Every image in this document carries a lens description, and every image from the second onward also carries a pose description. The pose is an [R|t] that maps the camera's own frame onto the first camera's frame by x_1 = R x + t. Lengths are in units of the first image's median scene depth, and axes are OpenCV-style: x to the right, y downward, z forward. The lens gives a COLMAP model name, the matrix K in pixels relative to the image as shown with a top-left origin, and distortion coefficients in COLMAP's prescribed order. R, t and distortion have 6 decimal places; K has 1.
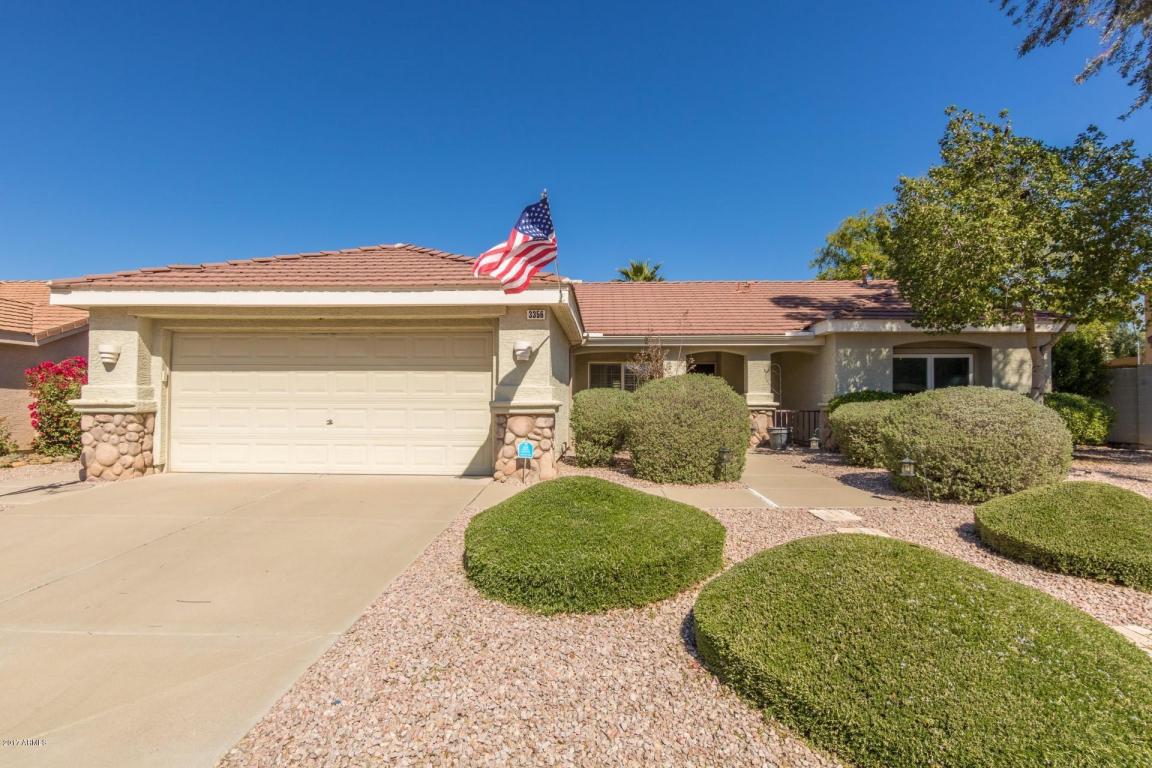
lens RADIAL K [[562.1, 0, 577.0], [0, 562.1, 385.0], [0, 0, 1]] dist [0.003427, 0.000236]
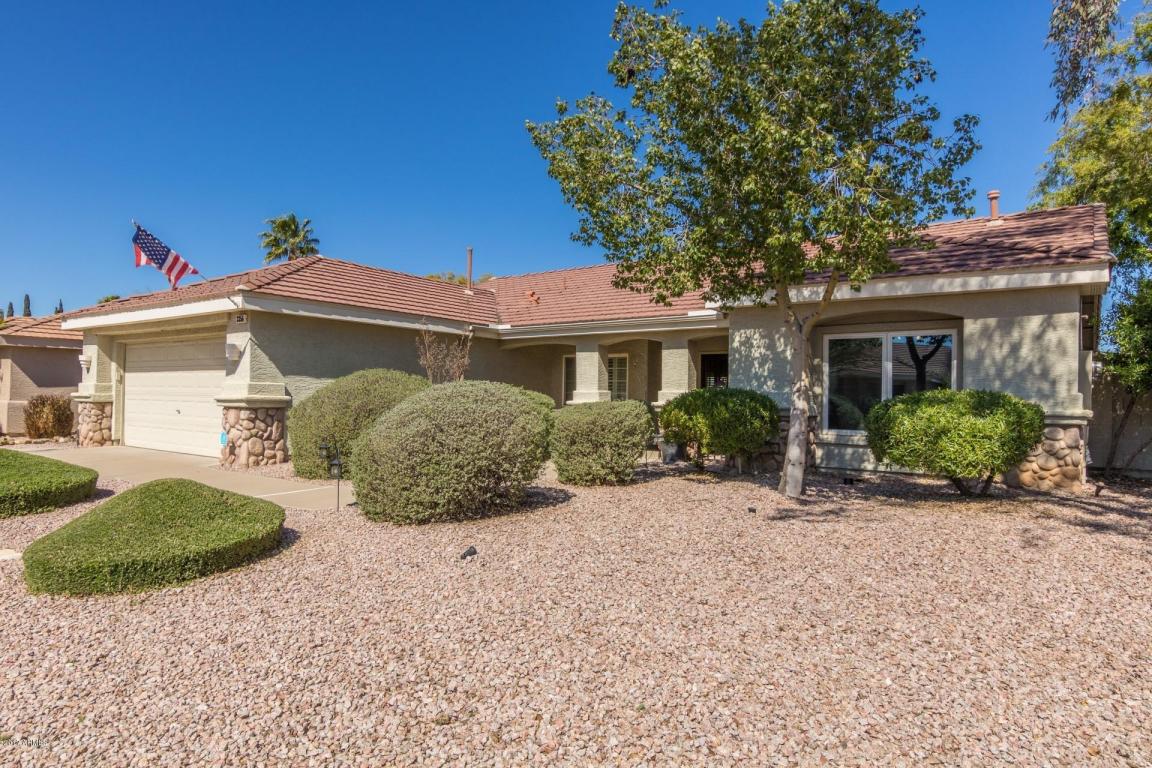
lens RADIAL K [[707.5, 0, 574.4], [0, 707.5, 388.1], [0, 0, 1]] dist [0.002485, 0.000296]
pose [[0.831455, 0.001689, -0.555590, 1.194026], [0.001525, 0.999985, 0.005321, 0.005881], [0.555591, -0.005271, 0.831439, 0.175888]]
